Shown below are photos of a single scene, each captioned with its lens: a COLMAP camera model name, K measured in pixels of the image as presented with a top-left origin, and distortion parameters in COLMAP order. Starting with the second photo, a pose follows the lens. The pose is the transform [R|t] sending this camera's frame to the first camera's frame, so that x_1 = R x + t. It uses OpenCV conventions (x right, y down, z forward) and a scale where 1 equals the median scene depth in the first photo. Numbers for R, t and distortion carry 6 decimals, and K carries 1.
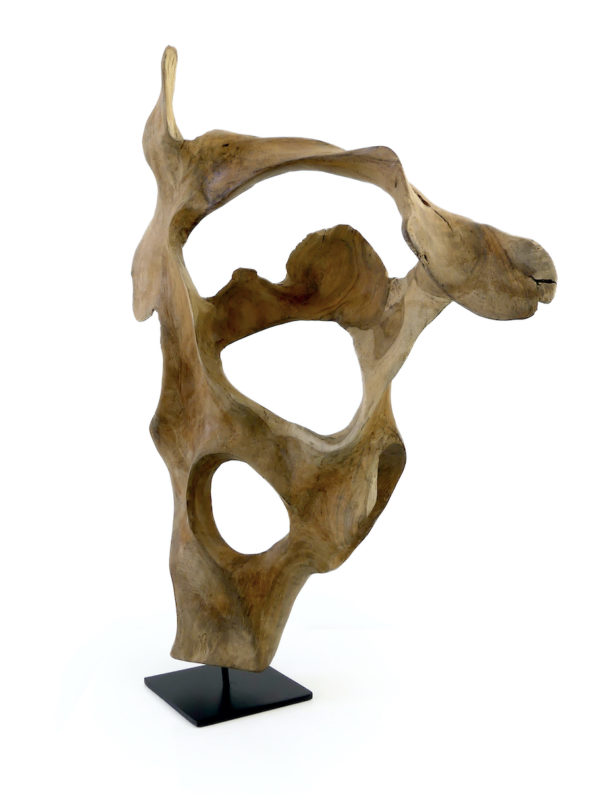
lens RADIAL K [[895.7, 0, 300.4], [0, 895.7, 398.1], [0, 0, 1]] dist [-0.011609, 0.000000]
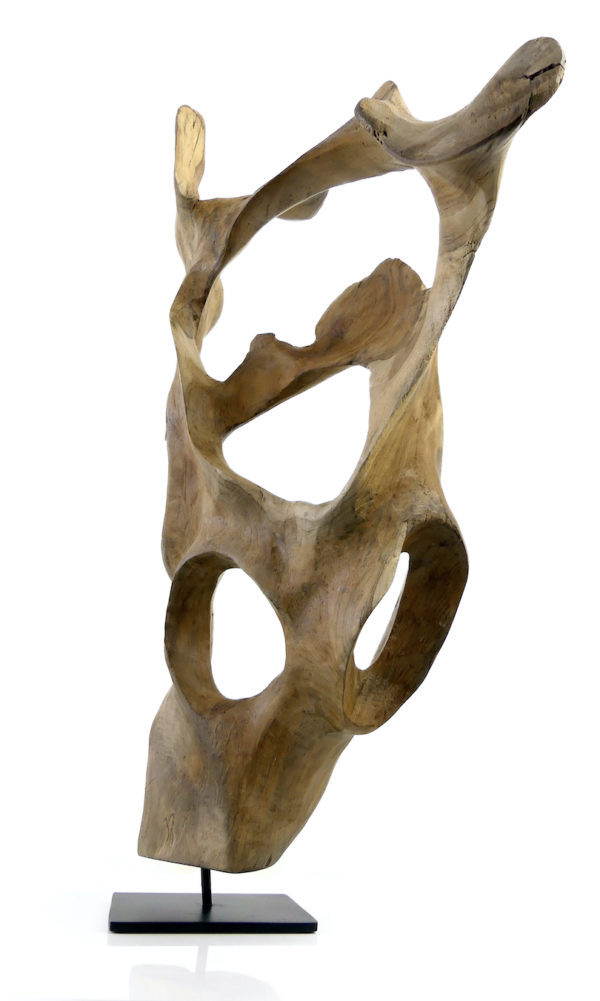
lens RADIAL K [[884.0, 0, 299.5], [0, 884.0, 592.0], [0, 0, 1]] dist [-0.009310, 0.002529]
pose [[0.928615, -0.042380, -0.368617, 0.245578], [-0.059936, 0.963276, -0.261739, 0.274718], [0.366172, 0.265148, 0.891972, 0.389895]]
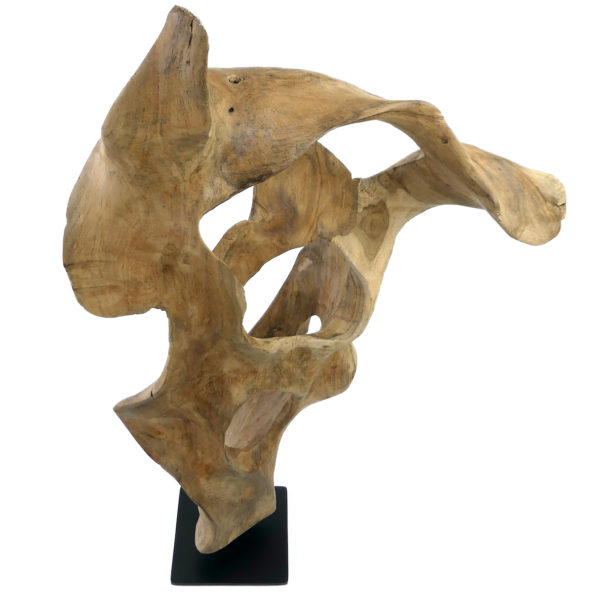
lens RADIAL K [[821.9, 0, 298.5], [0, 821.9, 242.8], [0, 0, 1]] dist [-0.018439, 0.000000]
pose [[0.510546, -0.490245, 0.706401, -0.622104], [0.019705, 0.827994, 0.560390, -0.590080], [-0.859625, -0.272185, 0.432390, 0.602604]]
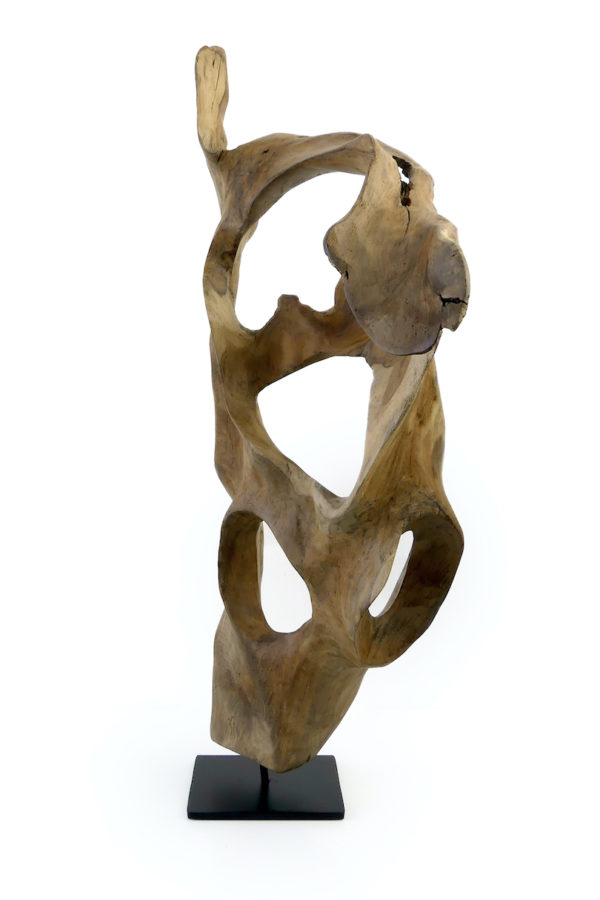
lens RADIAL K [[1041.4, 0, 258.0], [0, 1041.4, 449.9], [0, 0, 1]] dist [-0.015183, 0.000000]
pose [[0.844950, 0.039495, -0.533385, 0.450452], [-0.036556, 0.999202, 0.016077, -0.013687], [0.533595, 0.005914, 0.845720, 0.157146]]
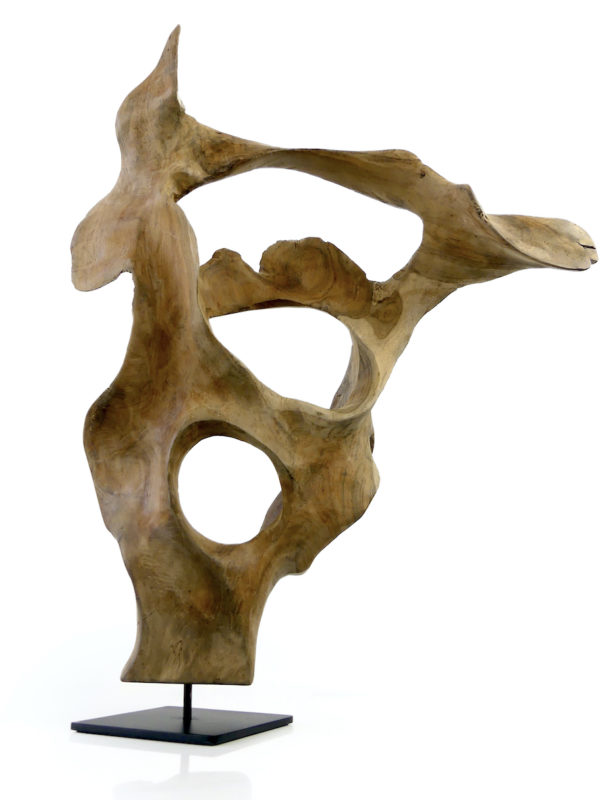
lens RADIAL K [[734.6, 0, 297.0], [0, 734.6, 428.5], [0, 0, 1]] dist [-0.010708, 0.006200]
pose [[0.843016, 0.144876, 0.518011, -0.389674], [0.023334, 0.952288, -0.304306, 0.288362], [-0.537383, 0.268622, 0.799413, 0.379714]]
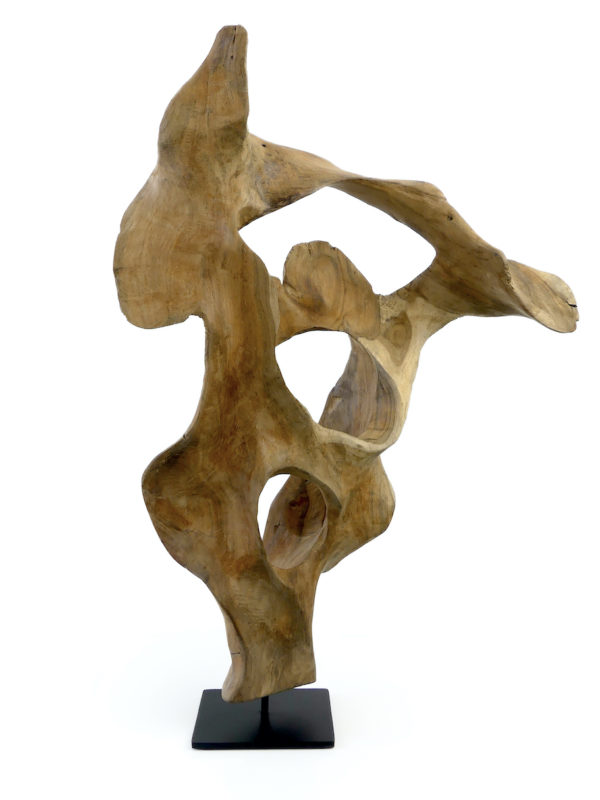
lens RADIAL K [[895.7, 0, 288.7], [0, 895.7, 409.2], [0, 0, 1]] dist [-0.011609, 0.000000]
pose [[0.528672, -0.055989, 0.846977, -0.892370], [0.065651, 0.997530, 0.024962, -0.024279], [-0.846283, 0.042408, 0.531042, 0.482185]]
